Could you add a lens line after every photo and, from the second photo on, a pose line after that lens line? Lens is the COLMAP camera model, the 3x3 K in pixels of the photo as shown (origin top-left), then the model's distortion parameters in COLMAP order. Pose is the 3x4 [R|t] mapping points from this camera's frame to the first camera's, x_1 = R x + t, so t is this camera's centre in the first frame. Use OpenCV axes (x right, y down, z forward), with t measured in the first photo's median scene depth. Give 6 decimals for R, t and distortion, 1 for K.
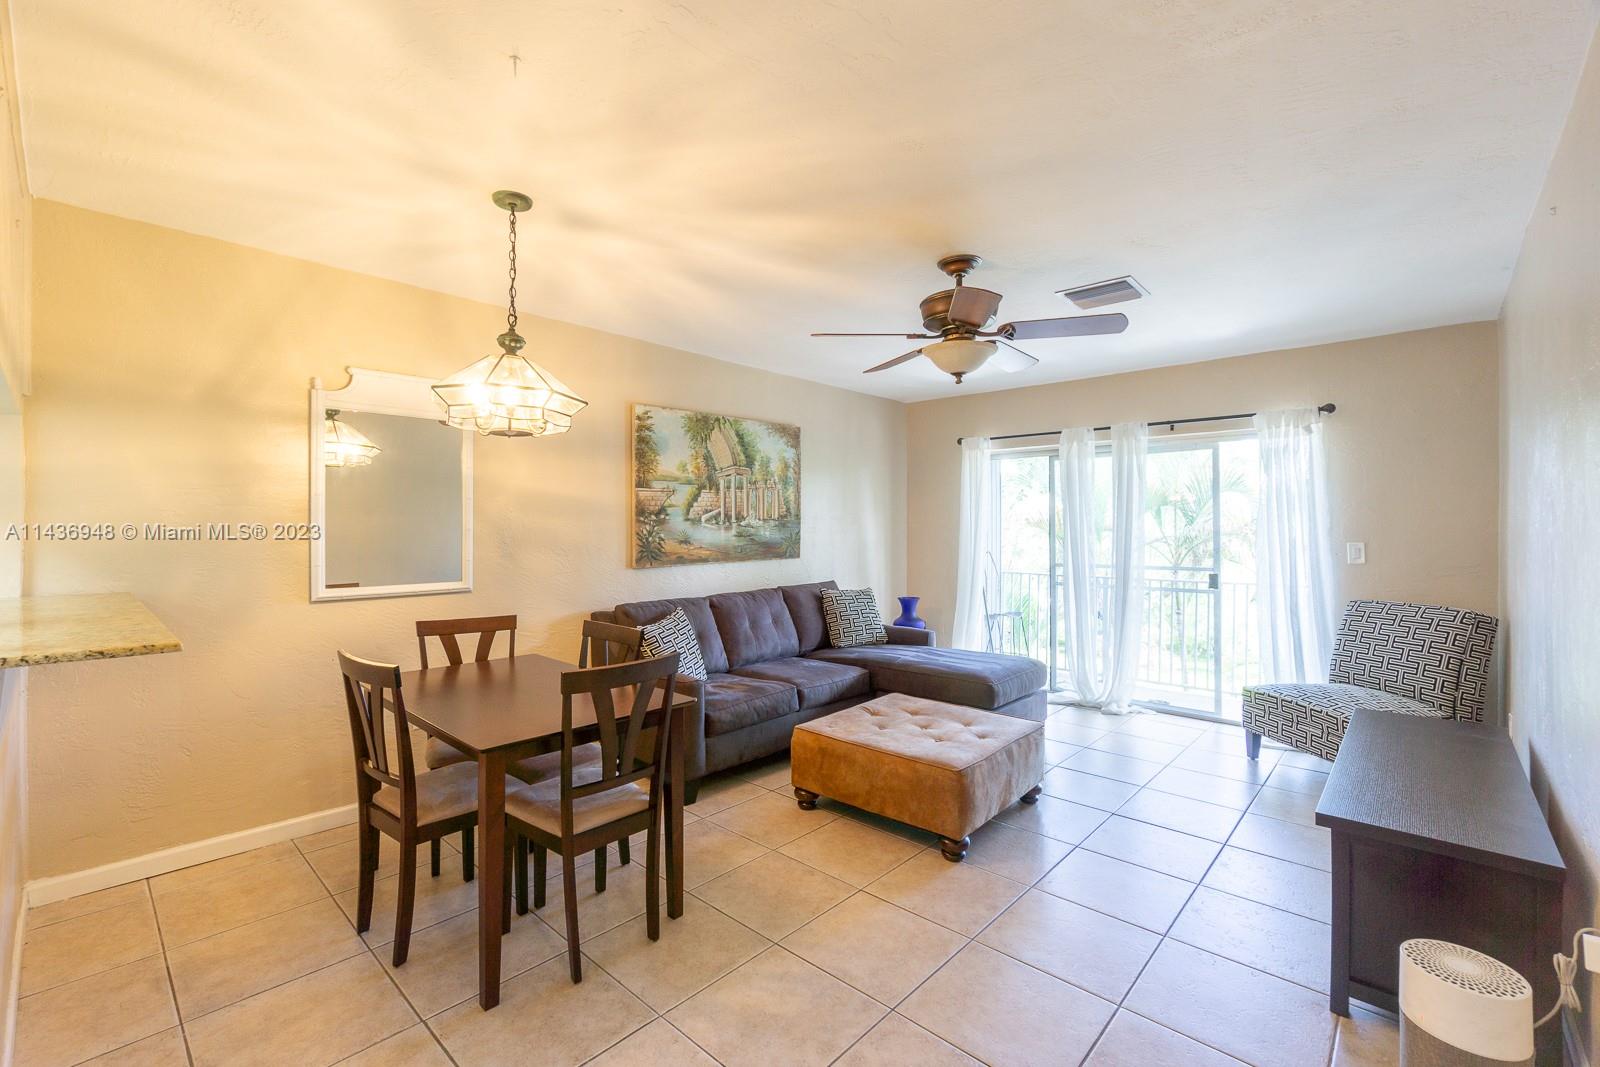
lens RADIAL K [[694.5, 0, 794.8], [0, 694.5, 531.8], [0, 0, 1]] dist [-0.000016, -0.000005]
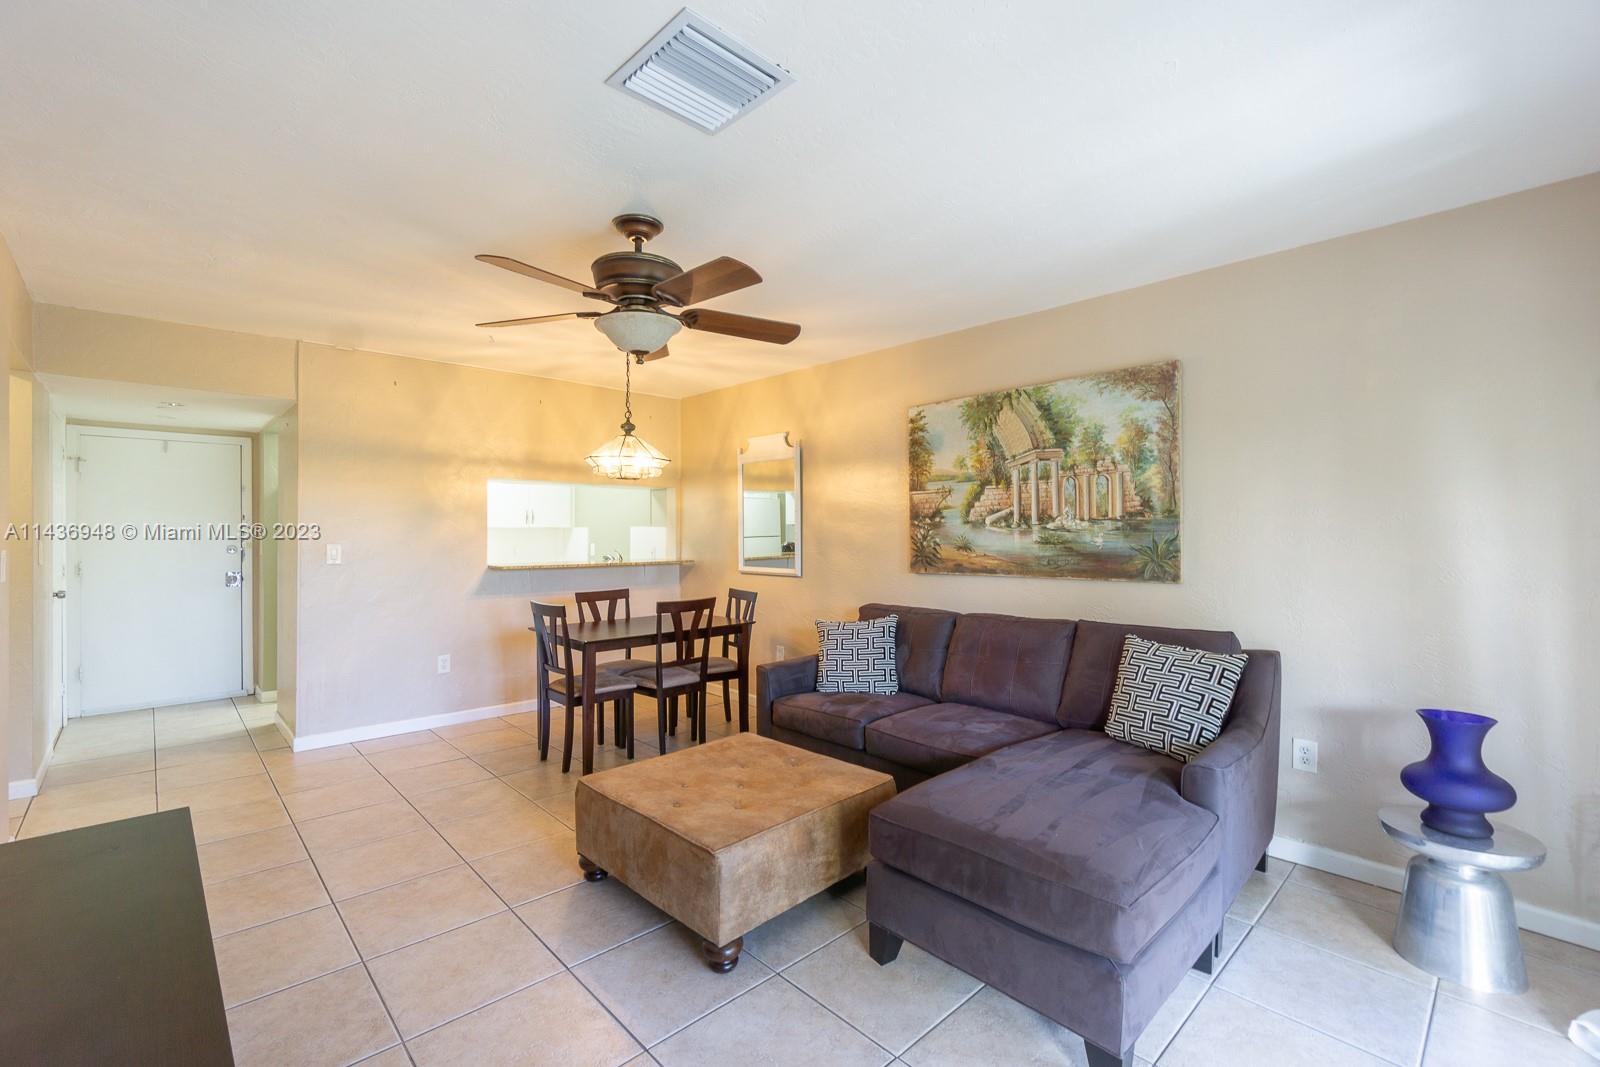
lens RADIAL K [[694.5, 0, 795.9], [0, 694.5, 527.1], [0, 0, 1]] dist [-0.000016, -0.000005]
pose [[-0.069987, -0.002054, -0.997546, 0.705624], [-0.001444, 0.999997, -0.001958, -0.009306], [0.997547, 0.001303, -0.069990, 0.823830]]
